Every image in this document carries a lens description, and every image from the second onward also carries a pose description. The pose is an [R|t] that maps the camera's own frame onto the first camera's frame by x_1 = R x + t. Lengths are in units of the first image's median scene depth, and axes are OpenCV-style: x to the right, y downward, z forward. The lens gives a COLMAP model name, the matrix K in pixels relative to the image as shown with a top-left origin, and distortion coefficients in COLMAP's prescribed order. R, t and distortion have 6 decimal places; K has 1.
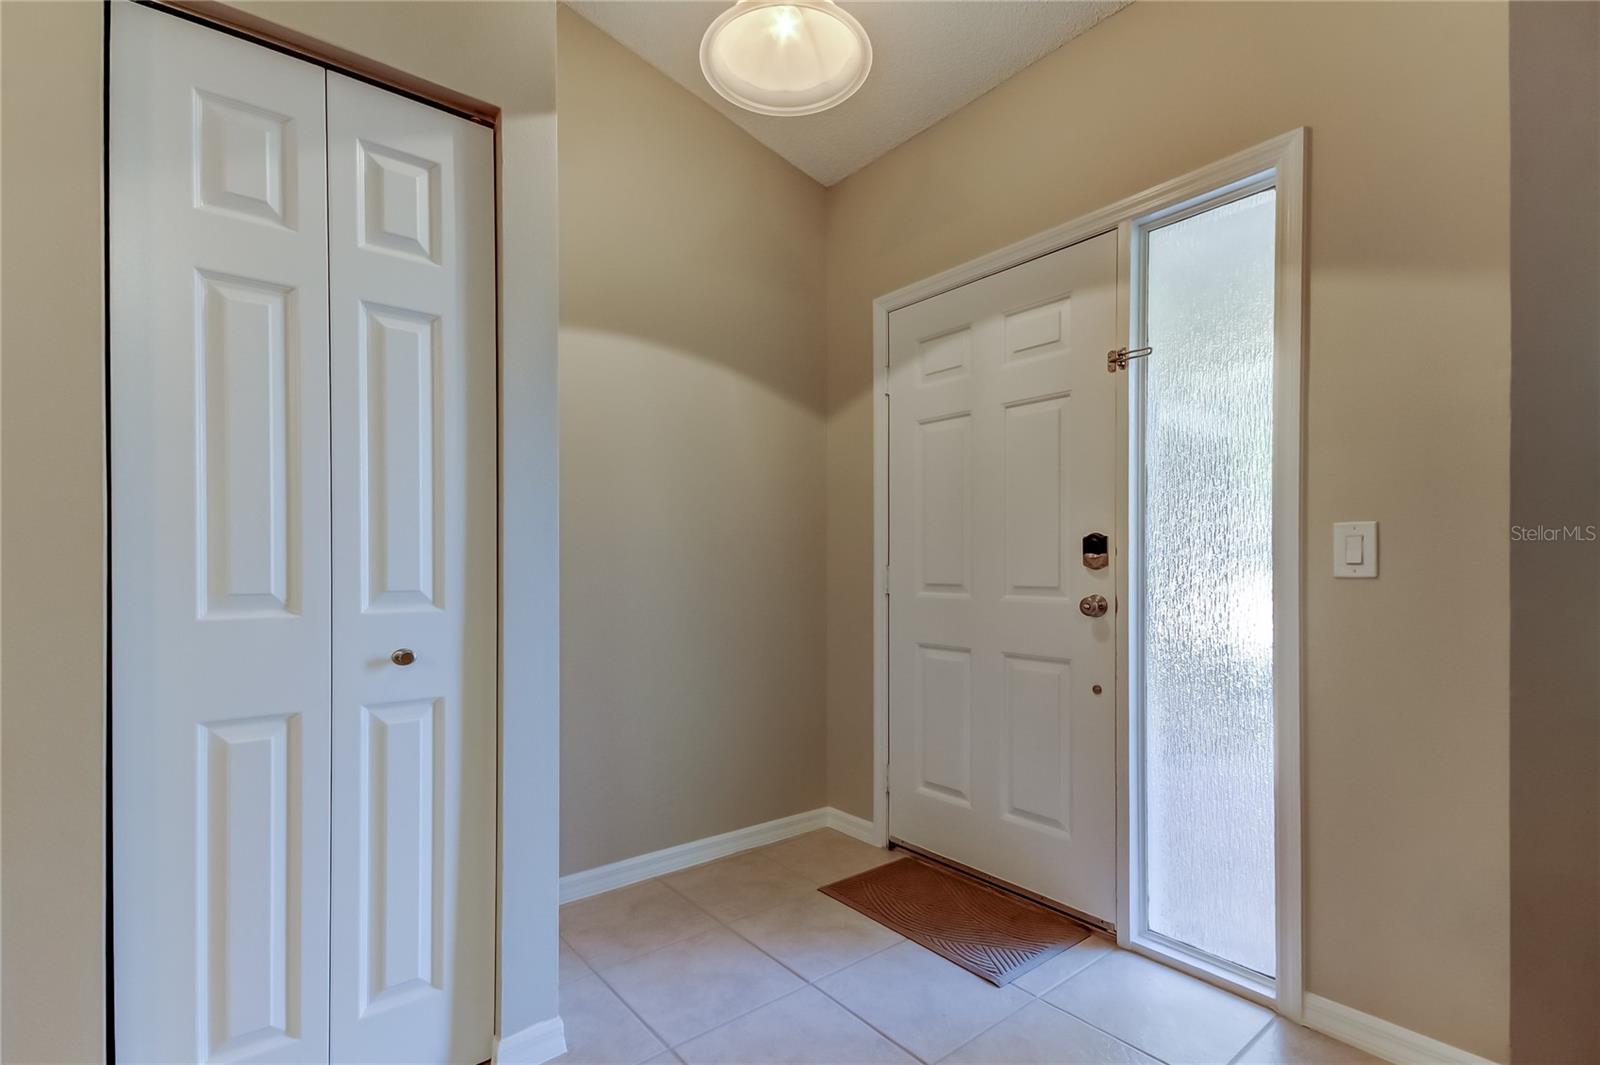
lens RADIAL K [[745.3, 0, 804.2], [0, 745.3, 558.4], [0, 0, 1]] dist [0.008273, -0.000494]
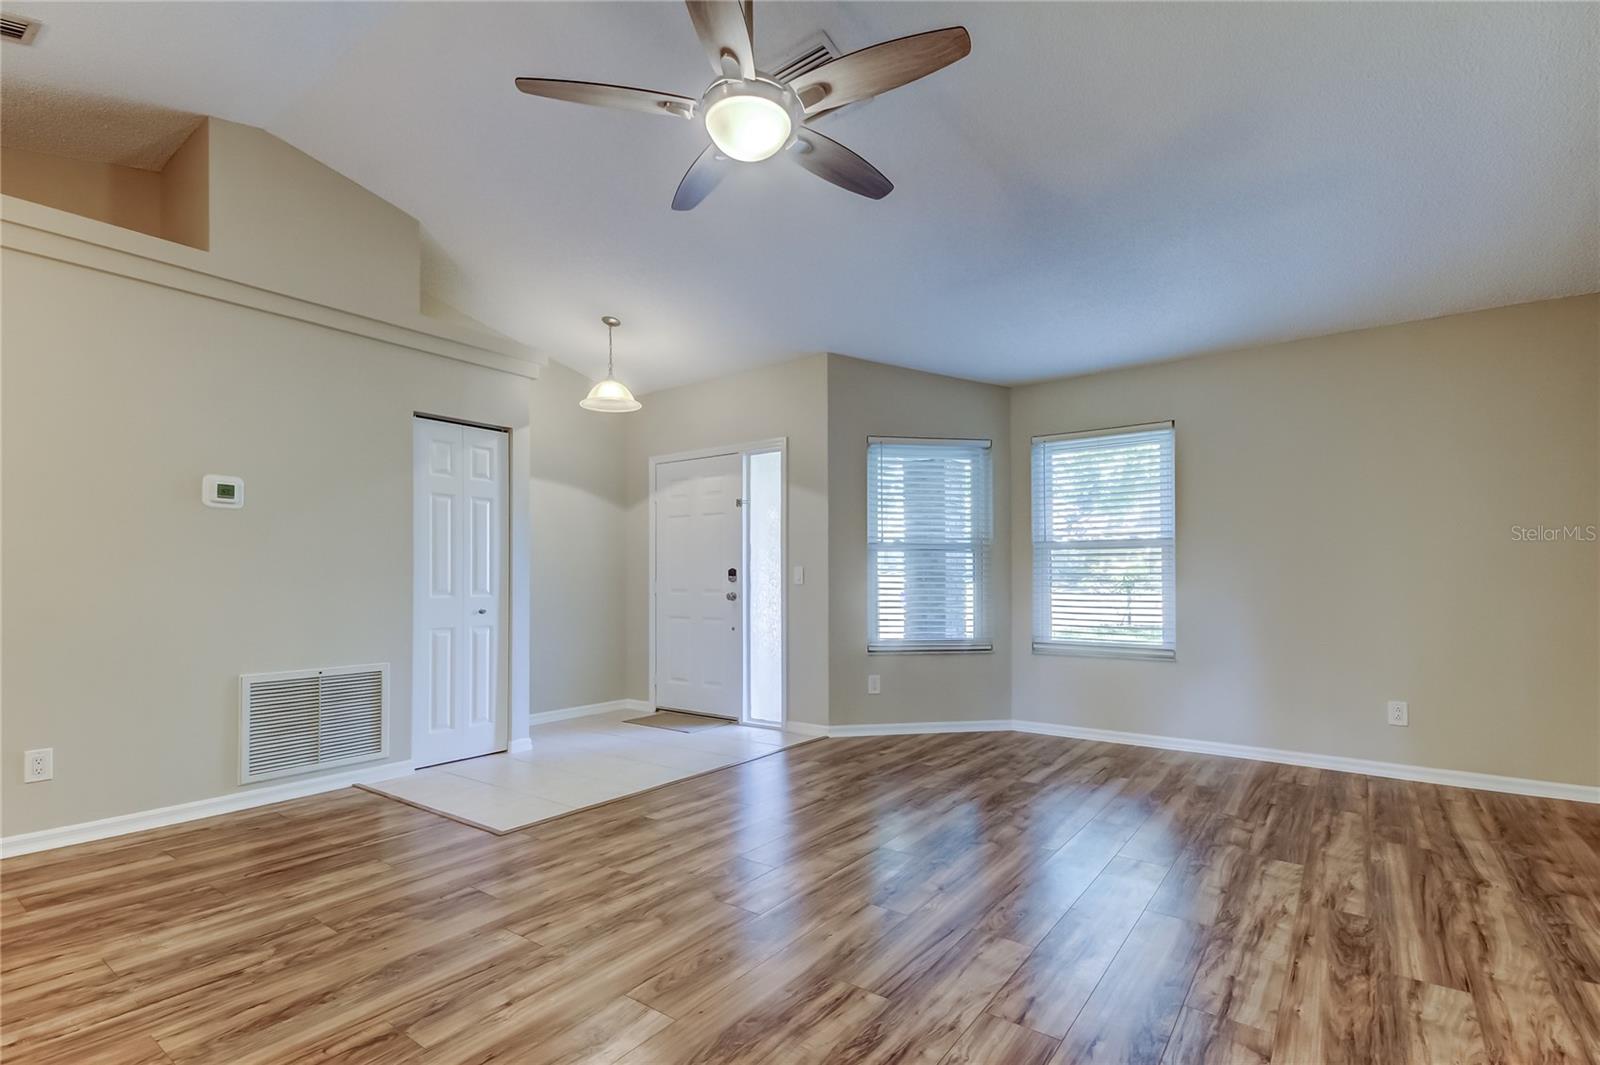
lens RADIAL K [[743.6, 0, 800.4], [0, 743.6, 571.4], [0, 0, 1]] dist [0.017039, 0.000005]
pose [[0.968395, 0.000234, 0.249420, -0.026170], [0.001008, 0.999988, -0.004854, -0.010049], [-0.249418, 0.004952, 0.968383, -1.592288]]
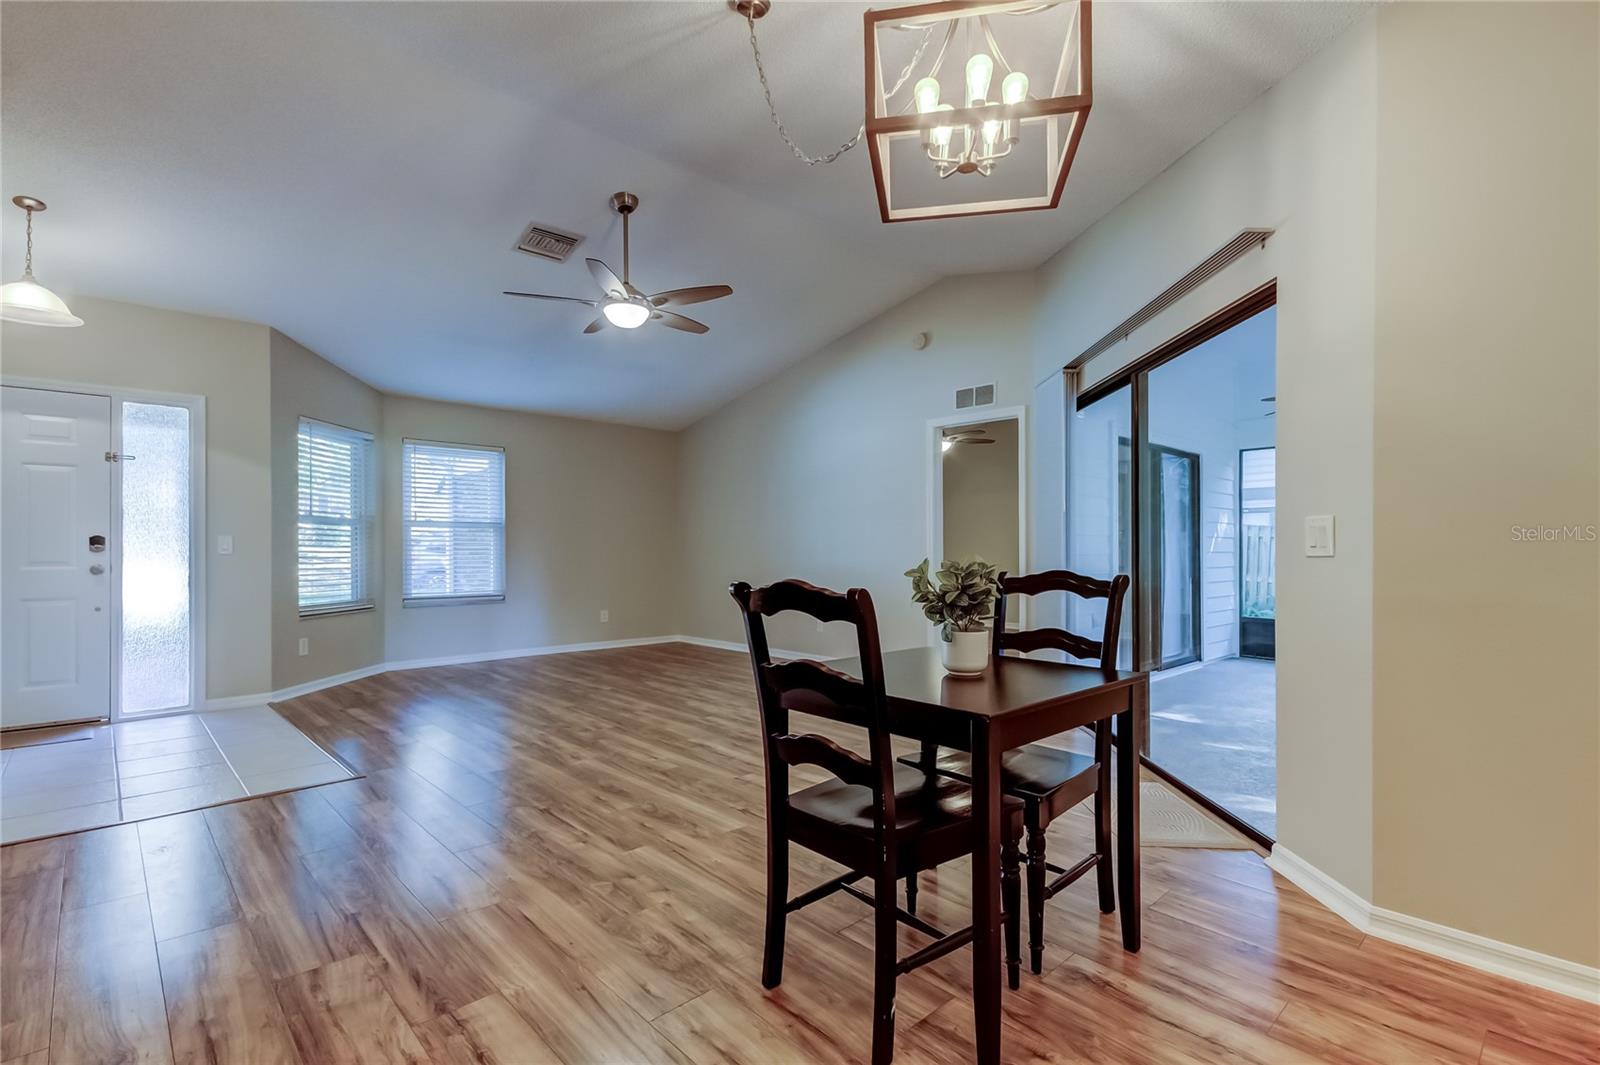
lens RADIAL K [[745.3, 0, 804.2], [0, 745.3, 558.4], [0, 0, 1]] dist [0.008273, -0.000494]
pose [[-0.069333, -0.010815, 0.997535, -1.920086], [-0.005379, 0.999931, 0.010467, -0.001746], [-0.997579, -0.004640, -0.069387, -0.880950]]
